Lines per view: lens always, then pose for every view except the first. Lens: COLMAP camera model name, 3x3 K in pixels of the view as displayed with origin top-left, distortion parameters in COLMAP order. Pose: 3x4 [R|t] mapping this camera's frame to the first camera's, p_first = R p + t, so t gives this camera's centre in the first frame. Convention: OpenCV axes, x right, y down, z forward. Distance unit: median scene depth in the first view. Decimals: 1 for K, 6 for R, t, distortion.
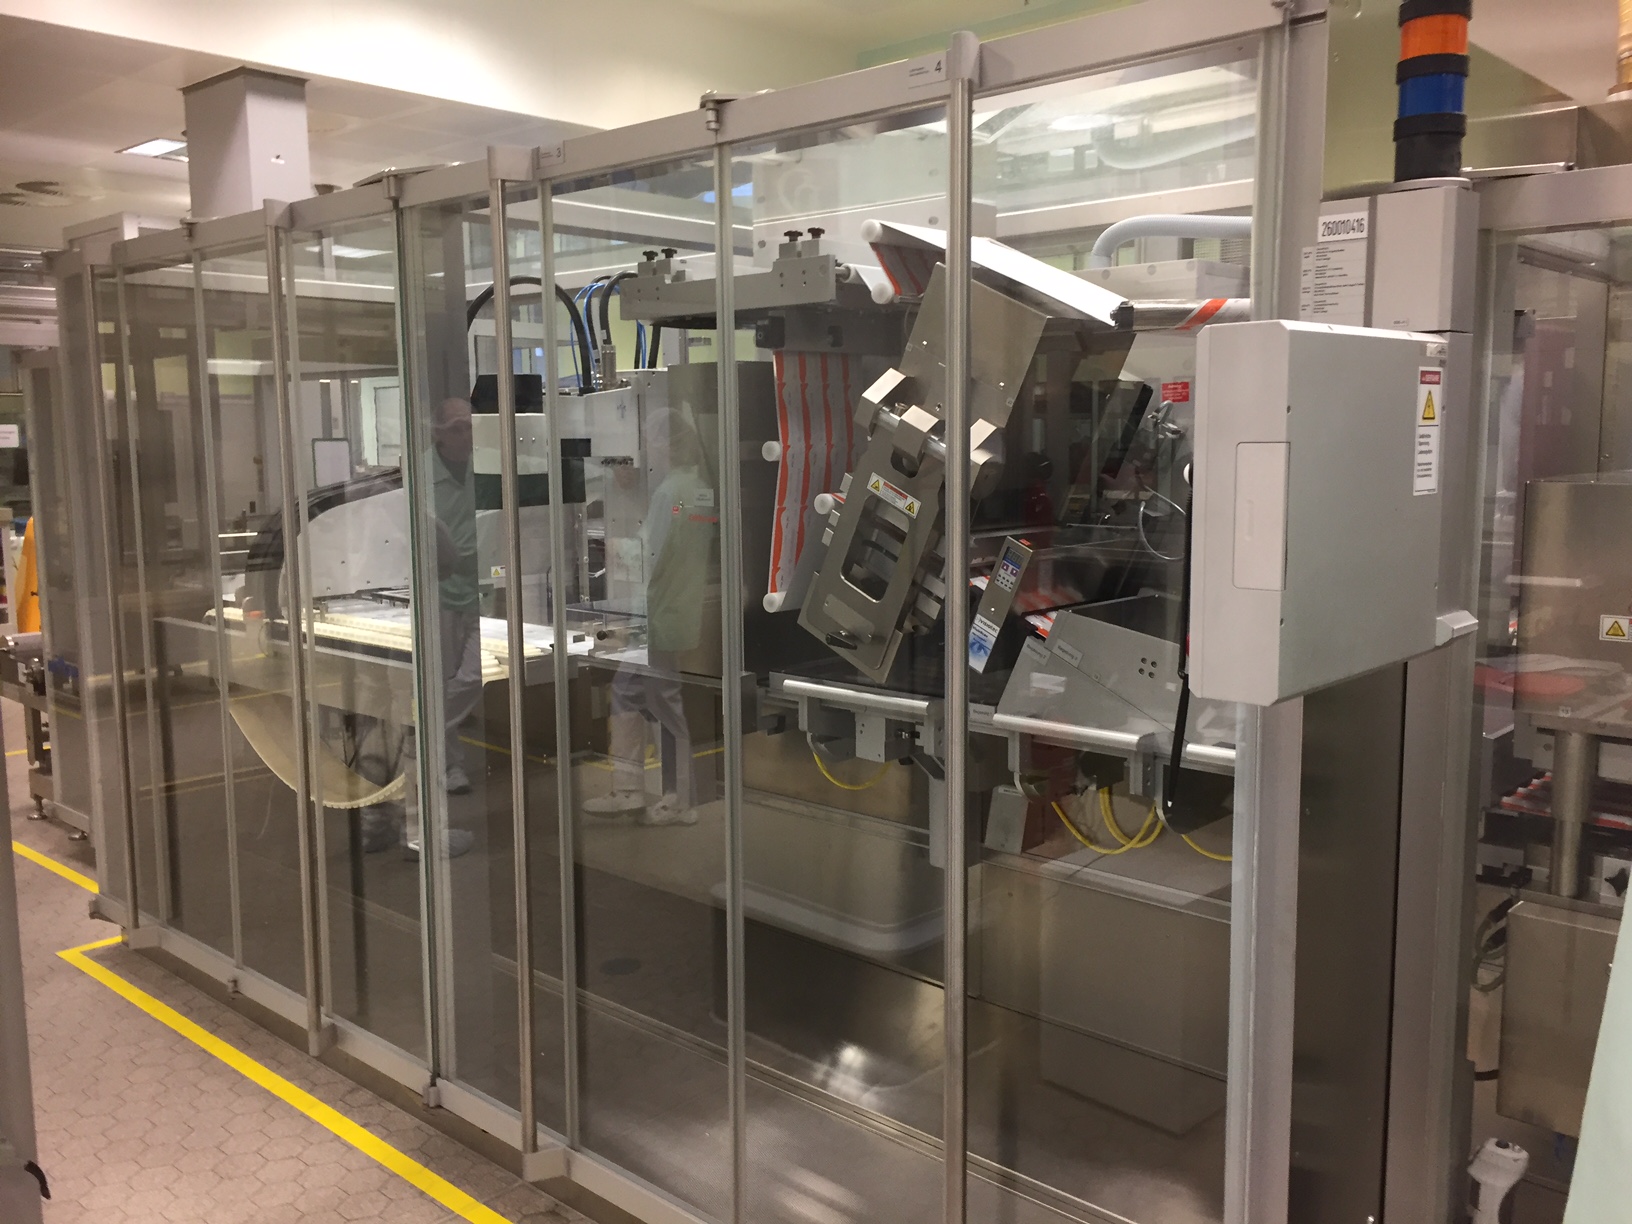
lens RADIAL K [[1413.0, 0, 817.2], [0, 1413.0, 607.2], [0, 0, 1]] dist [0.042195, -0.028917]
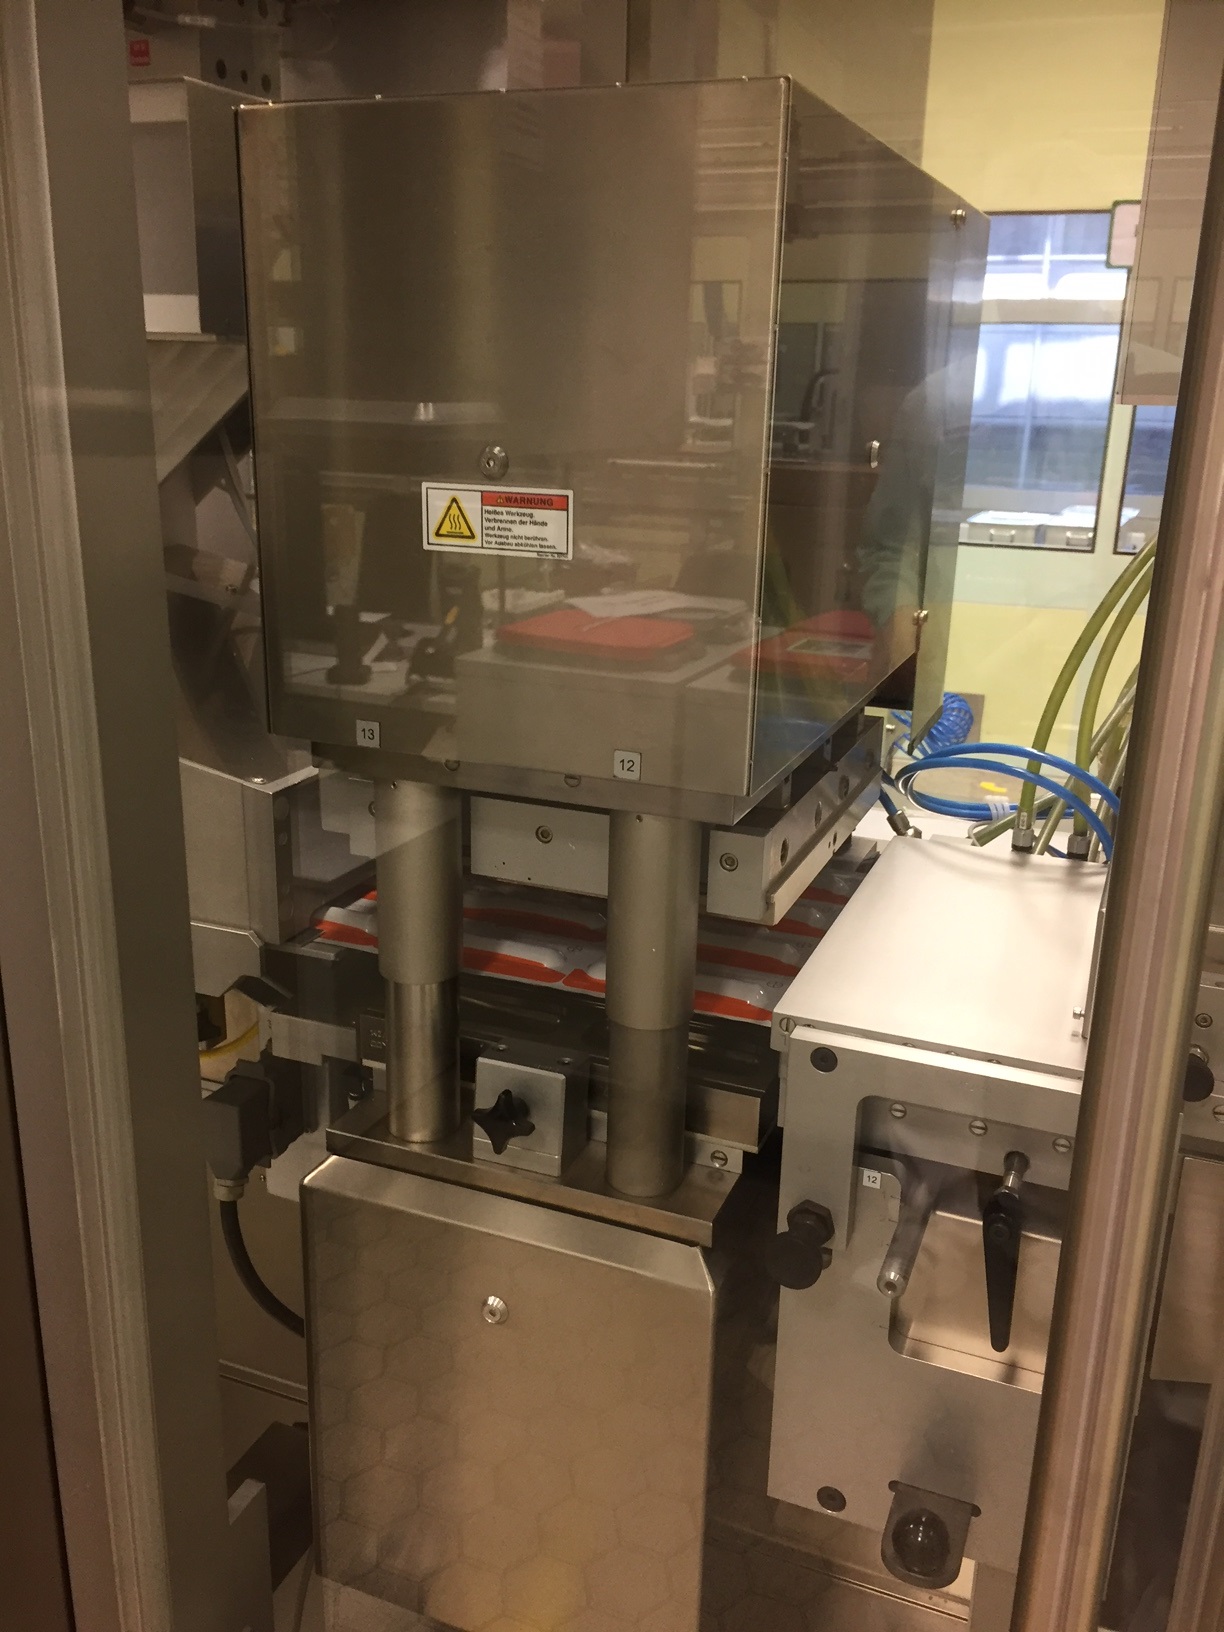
lens RADIAL K [[1413.0, 0, 610.7], [0, 1413.0, 817.3], [0, 0, 1]] dist [0.042195, -0.028917]
pose [[0.935896, -0.076214, 0.343934, 0.418752], [0.011813, 0.982557, 0.185584, 0.021359], [-0.352079, -0.169624, 0.920472, 0.564813]]
